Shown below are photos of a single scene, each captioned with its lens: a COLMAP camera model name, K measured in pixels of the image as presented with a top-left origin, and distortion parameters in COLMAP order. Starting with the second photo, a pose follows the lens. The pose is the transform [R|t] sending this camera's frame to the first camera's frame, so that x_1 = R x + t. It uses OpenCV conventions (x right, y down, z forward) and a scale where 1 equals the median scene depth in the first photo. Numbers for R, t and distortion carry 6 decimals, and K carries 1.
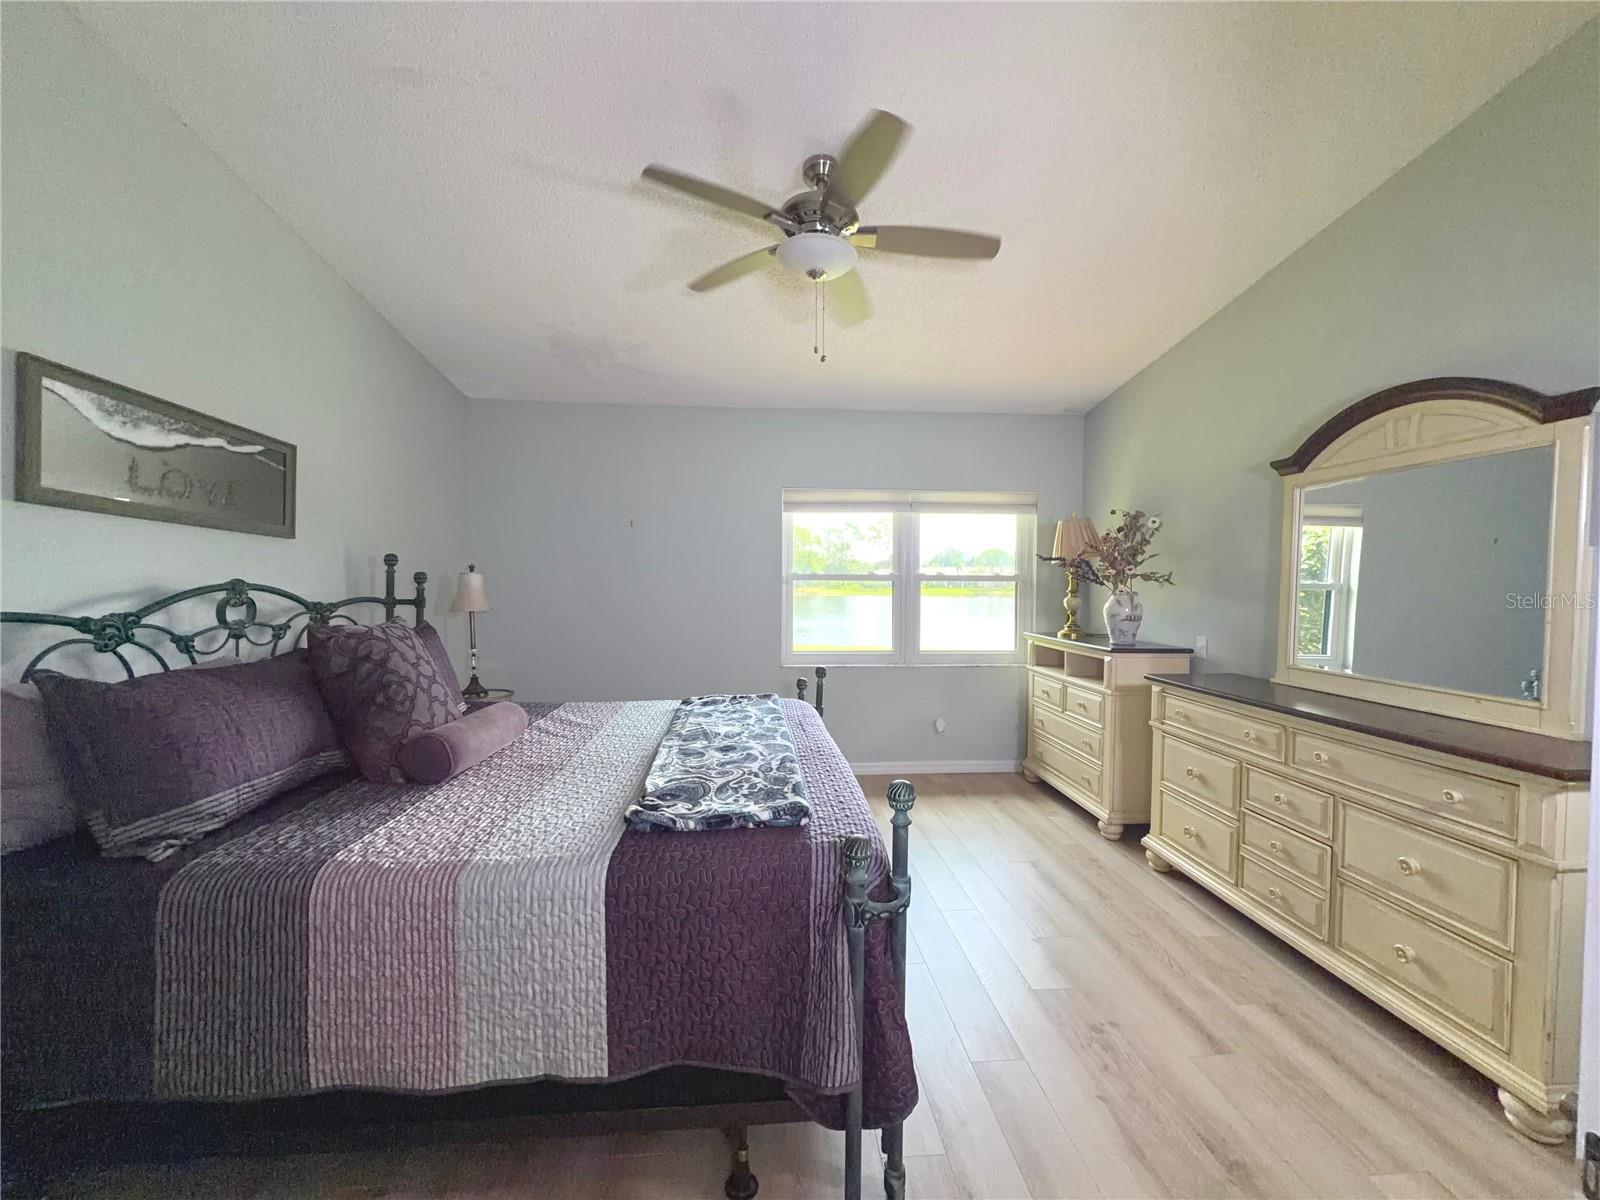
lens RADIAL K [[638.5, 0, 795.0], [0, 638.5, 599.8], [0, 0, 1]] dist [-0.000183, -0.000345]
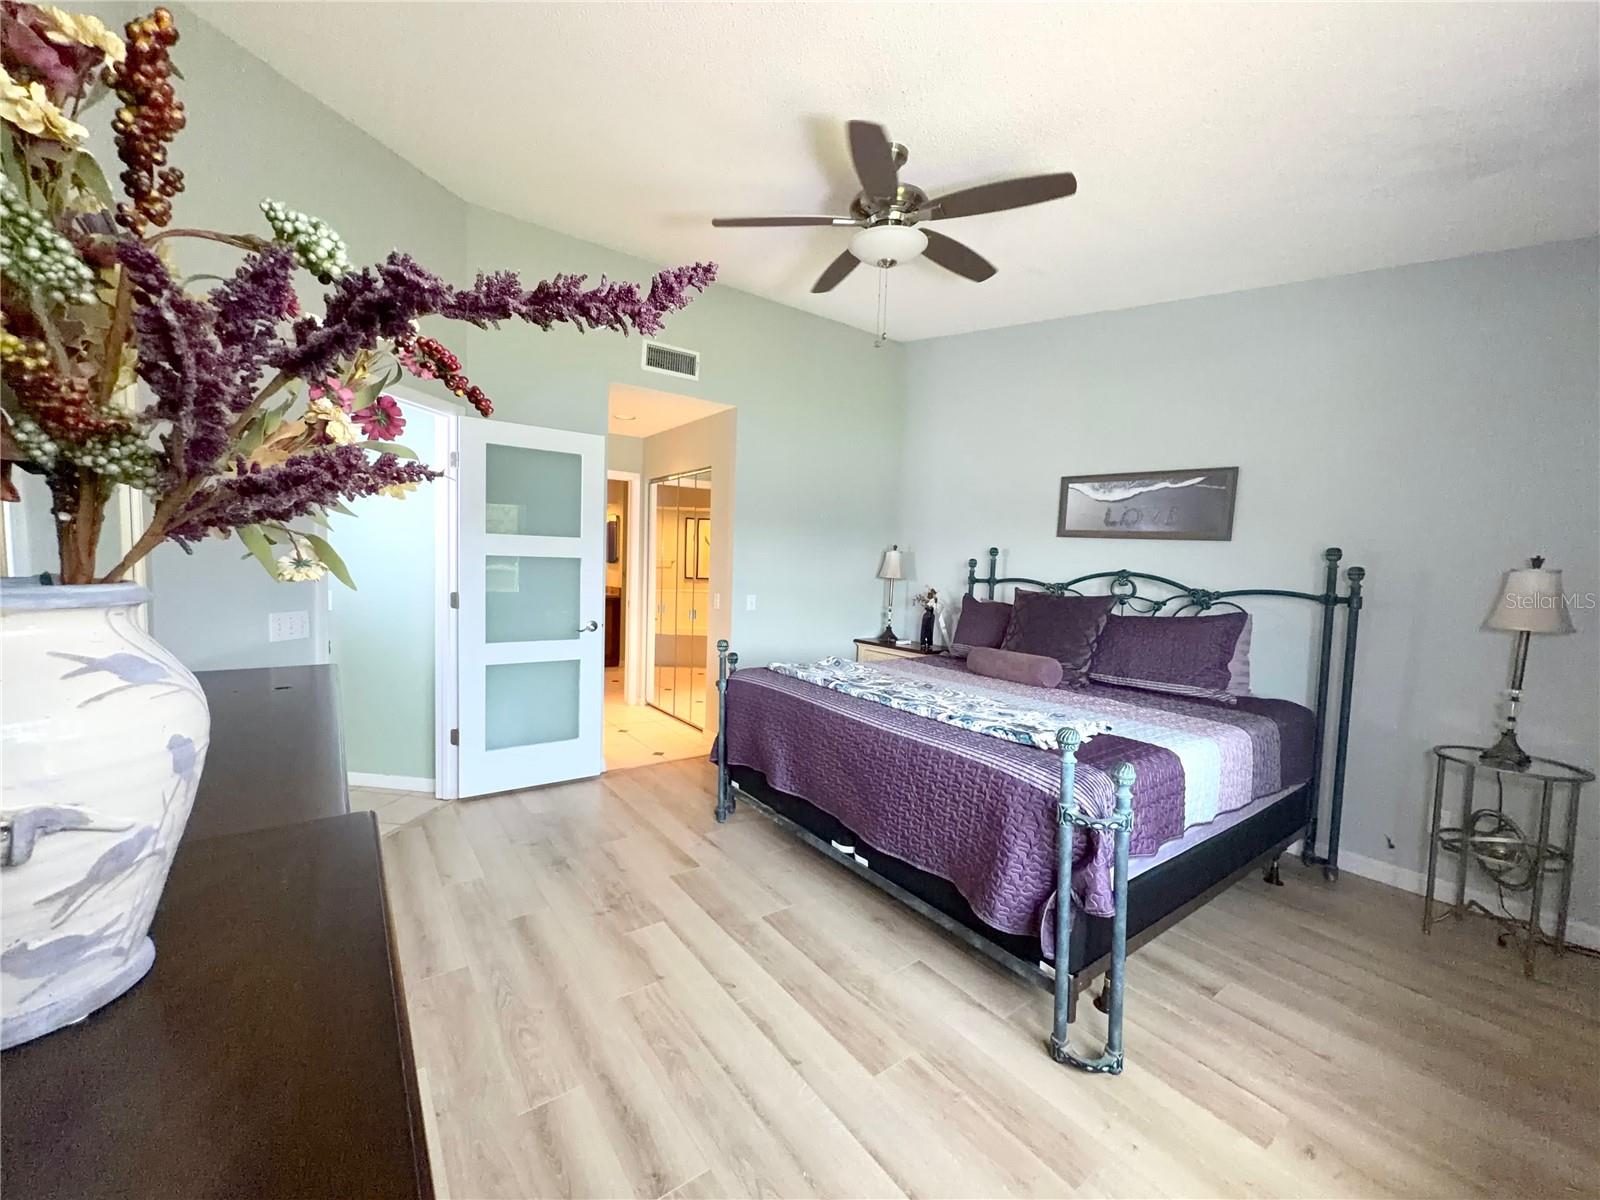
lens RADIAL K [[638.5, 0, 795.0], [0, 638.5, 599.8], [0, 0, 1]] dist [-0.000183, -0.000345]
pose [[-0.848503, -0.004893, -0.529169, 0.739391], [-0.056419, 0.995094, 0.081266, -0.039256], [0.526175, 0.098809, -0.844616, 1.928357]]
